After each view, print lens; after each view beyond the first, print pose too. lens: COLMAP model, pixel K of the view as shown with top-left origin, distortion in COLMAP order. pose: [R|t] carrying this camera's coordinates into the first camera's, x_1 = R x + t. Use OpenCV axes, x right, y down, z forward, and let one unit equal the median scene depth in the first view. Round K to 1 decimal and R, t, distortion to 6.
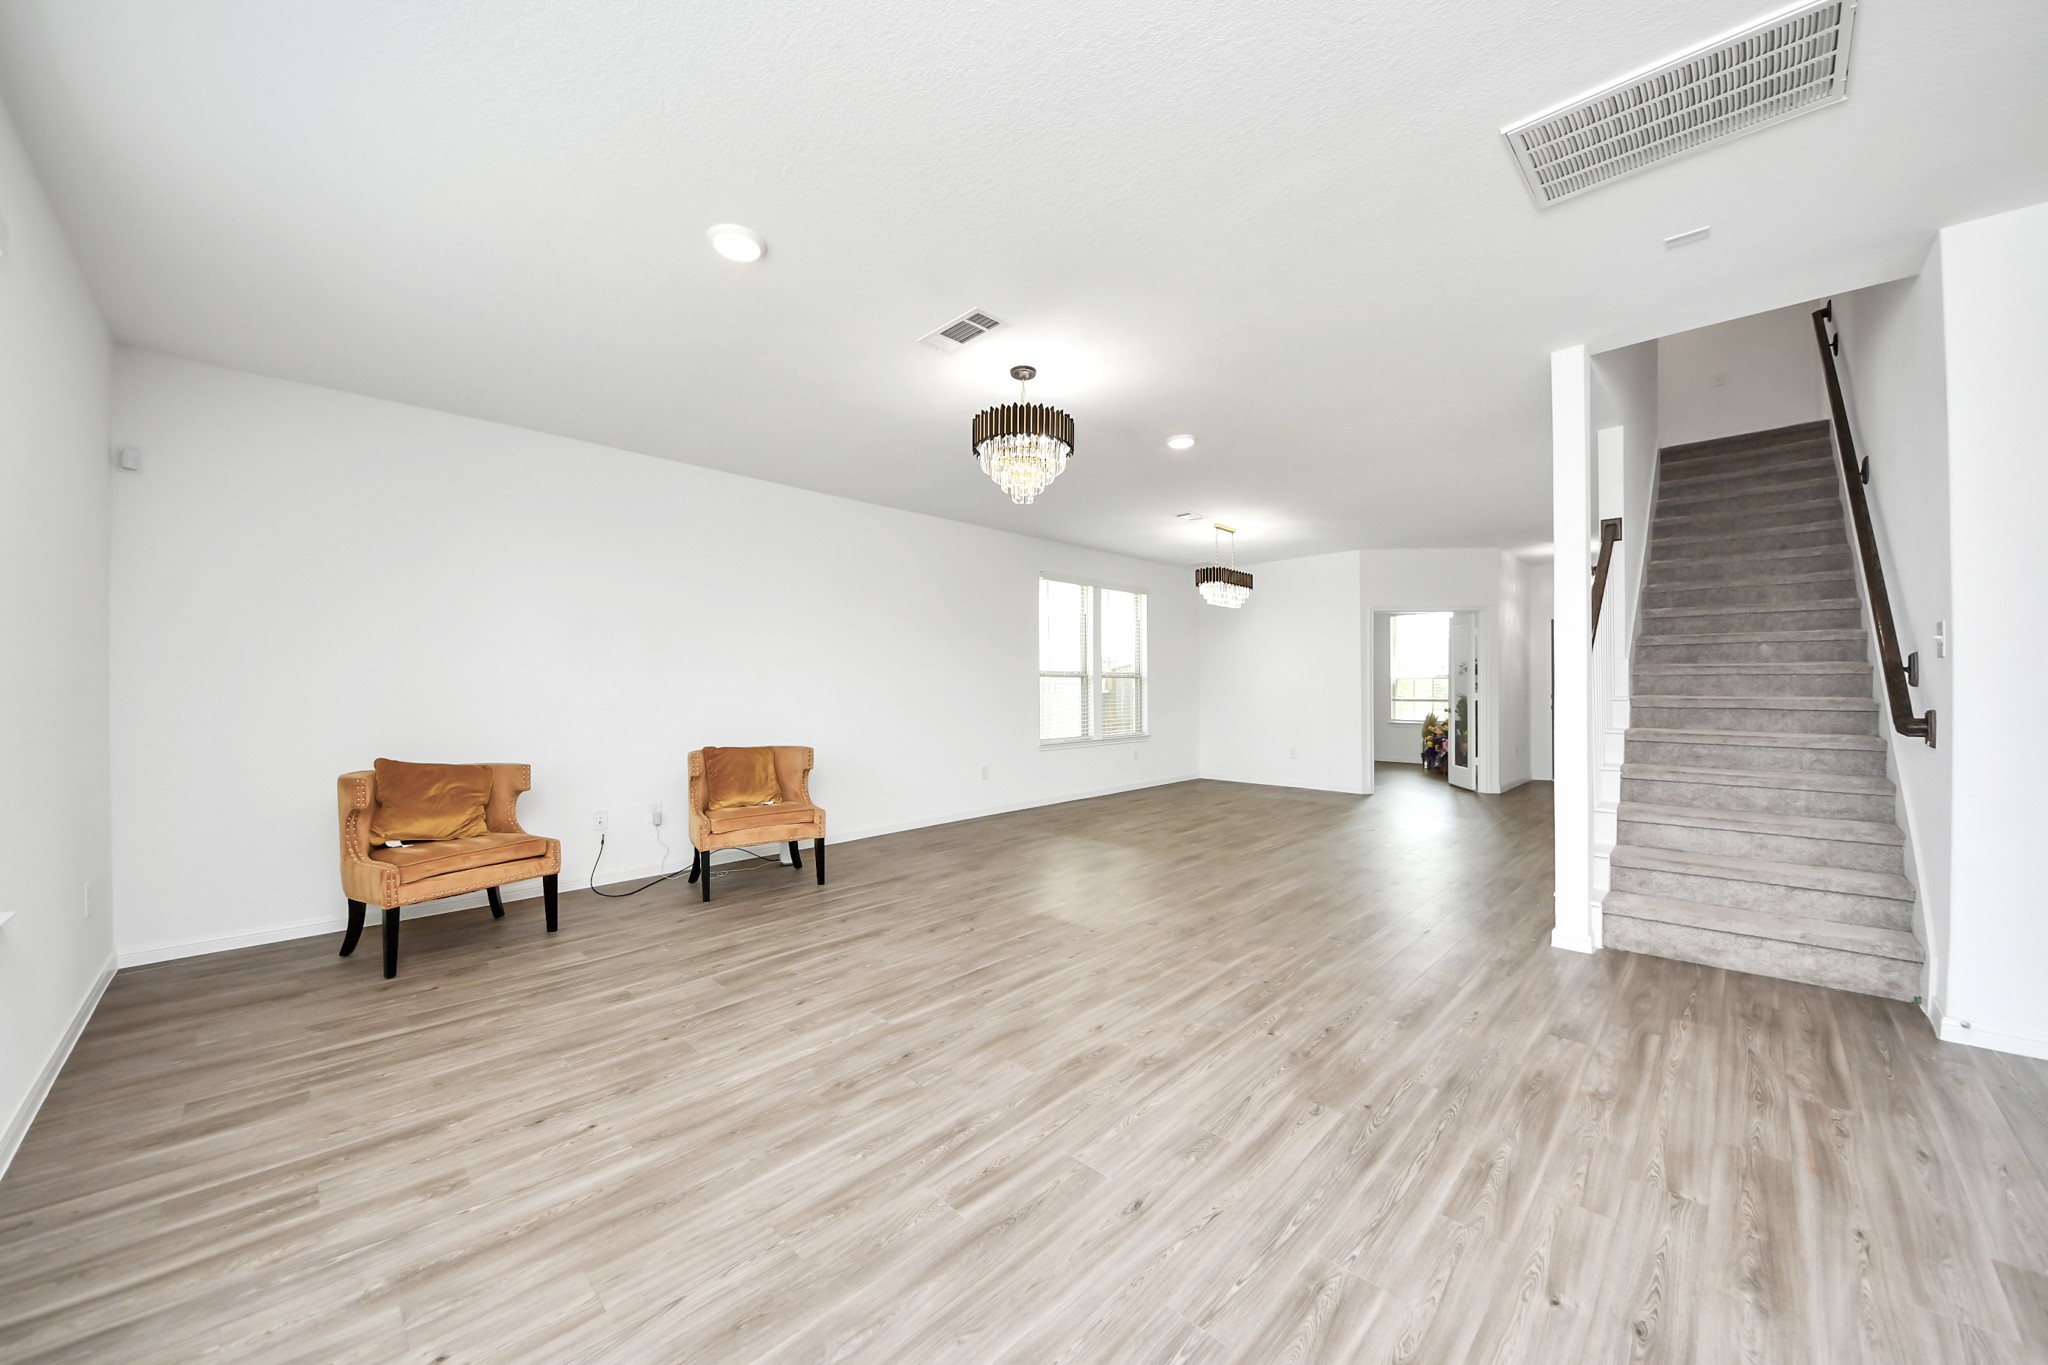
lens RADIAL K [[743.4, 0, 1024.0], [0, 743.4, 682.5], [0, 0, 1]] dist [-0.027029, 0.000077]
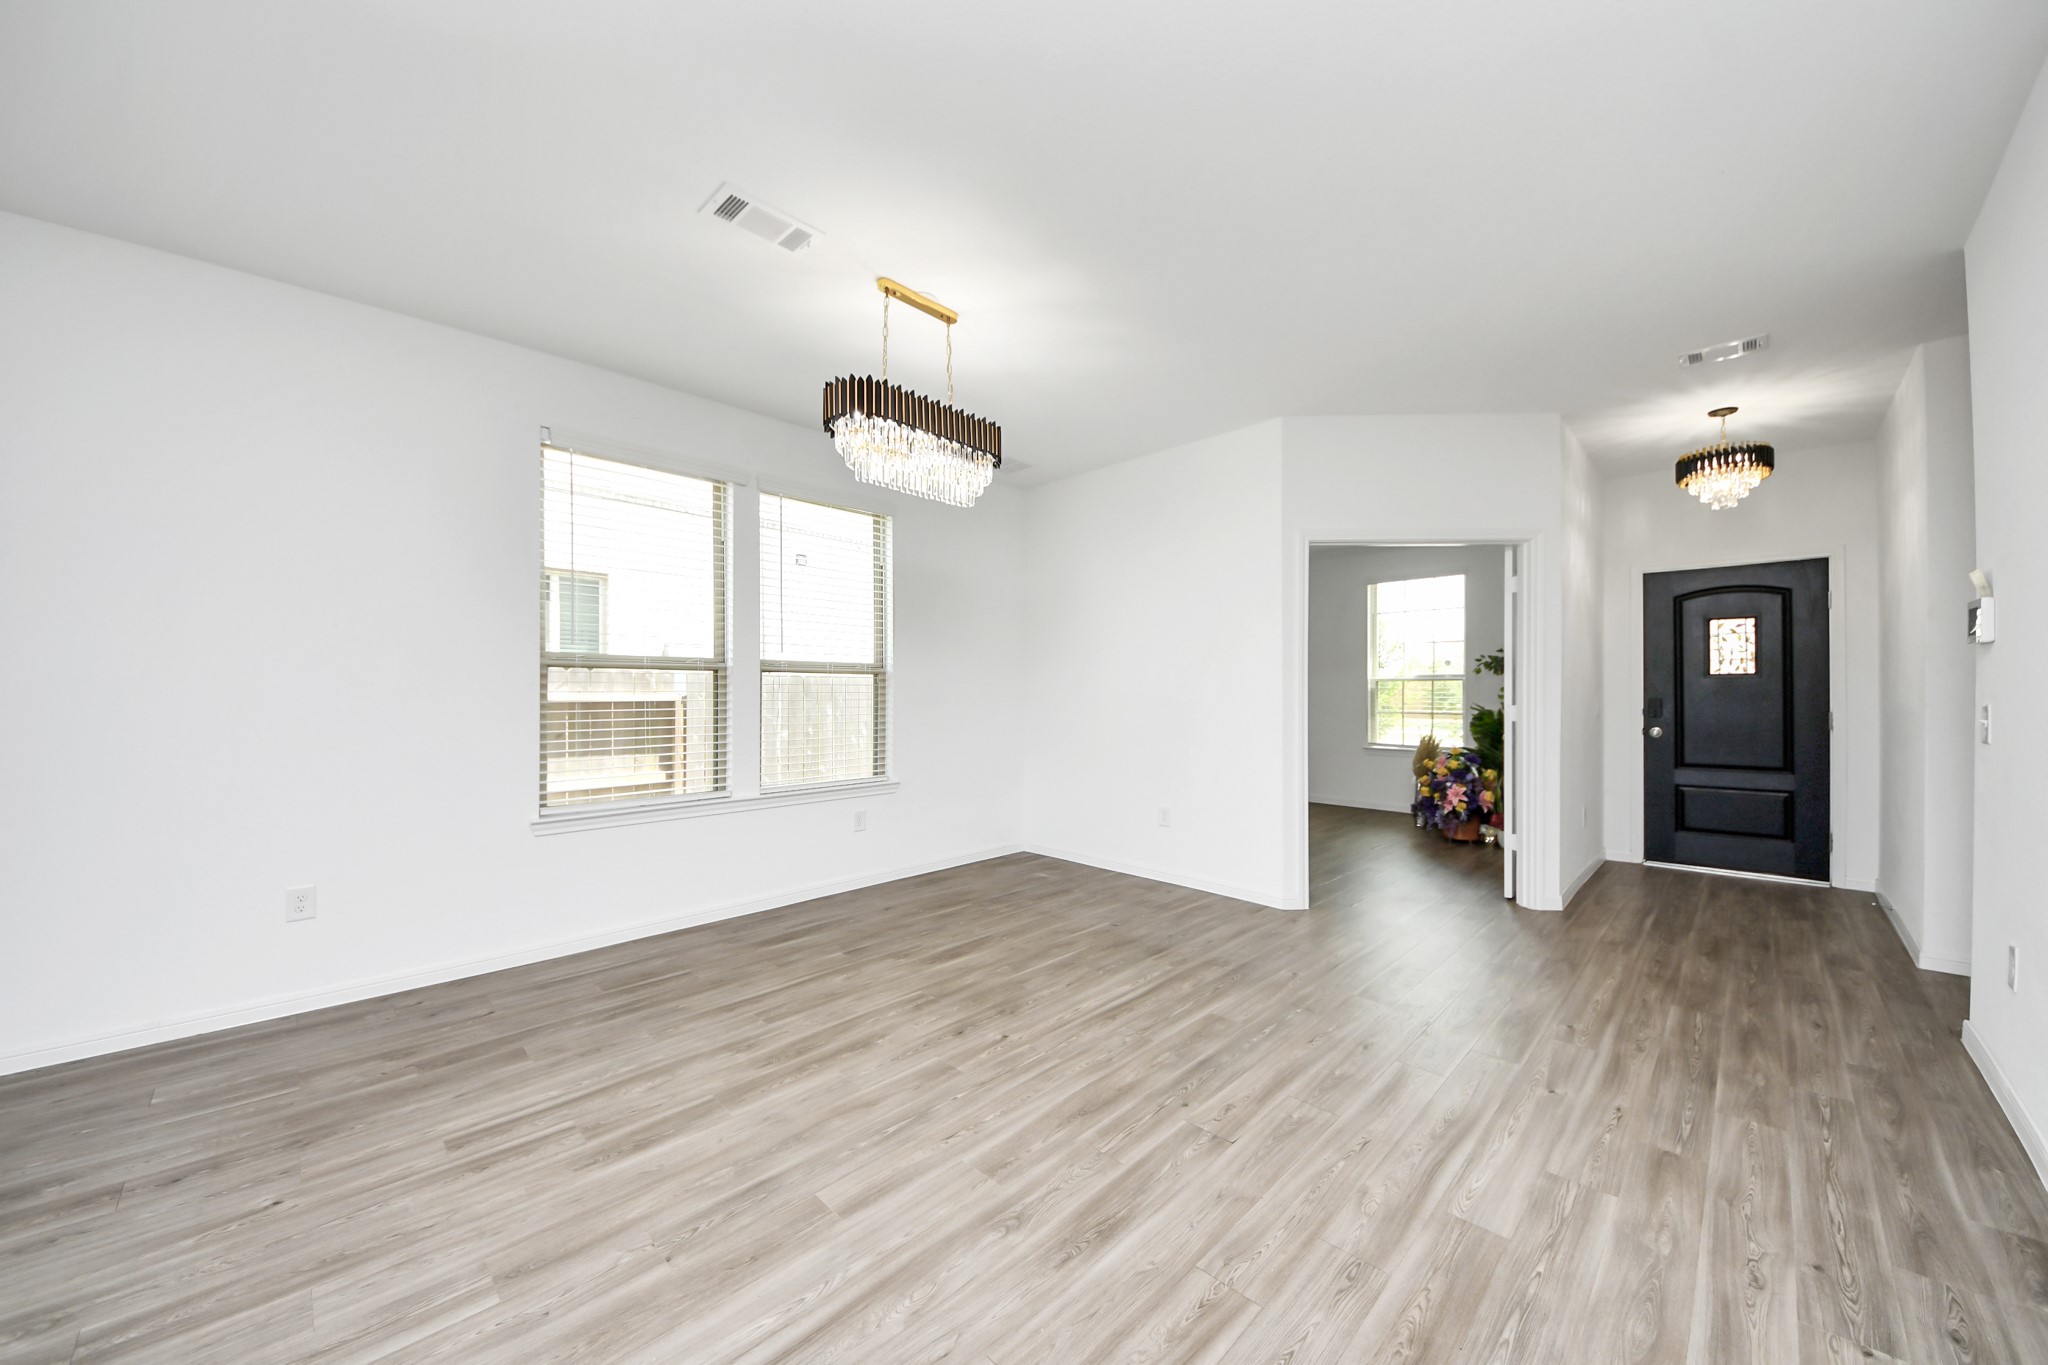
lens RADIAL K [[732.2, 0, 1024.0], [0, 732.2, 682.5], [0, 0, 1]] dist [0.000772, -0.000007]
pose [[0.999833, 0.006799, -0.016950, 0.785074], [-0.006831, 0.999975, -0.001826, 0.005077], [0.016937, 0.001941, 0.999855, 1.346035]]
